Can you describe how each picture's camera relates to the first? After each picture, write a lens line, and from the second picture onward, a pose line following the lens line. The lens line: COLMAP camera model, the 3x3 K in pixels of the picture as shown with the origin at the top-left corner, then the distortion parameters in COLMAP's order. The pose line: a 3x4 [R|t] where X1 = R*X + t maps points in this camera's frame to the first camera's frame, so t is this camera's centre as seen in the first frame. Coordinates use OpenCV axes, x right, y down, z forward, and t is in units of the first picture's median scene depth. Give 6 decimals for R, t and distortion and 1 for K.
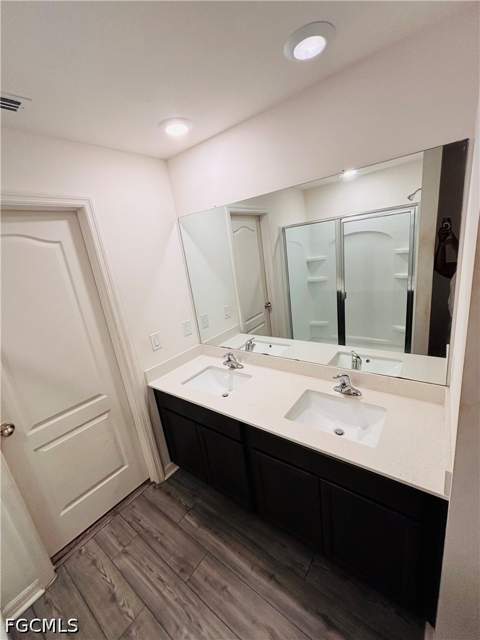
lens RADIAL K [[257.8, 0, 241.4], [0, 257.8, 318.8], [0, 0, 1]] dist [-0.000953, -0.000589]
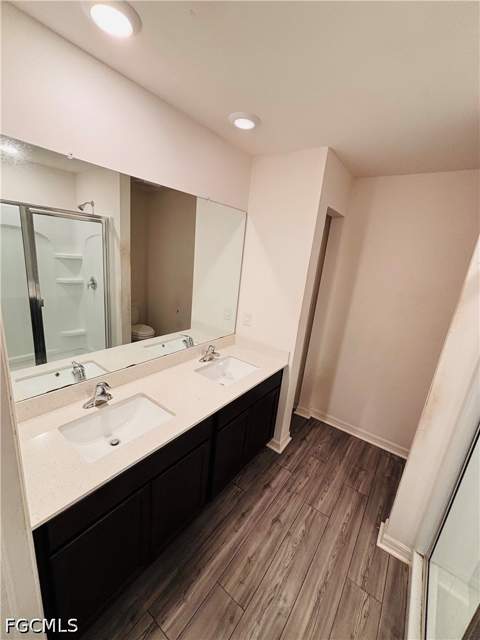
lens RADIAL K [[257.8, 0, 241.4], [0, 257.8, 318.8], [0, 0, 1]] dist [-0.000953, -0.000589]
pose [[-0.028512, -0.126367, 0.991574, -0.846320], [0.174525, 0.976111, 0.129415, -0.064601], [-0.984240, 0.176744, -0.005777, 0.730821]]
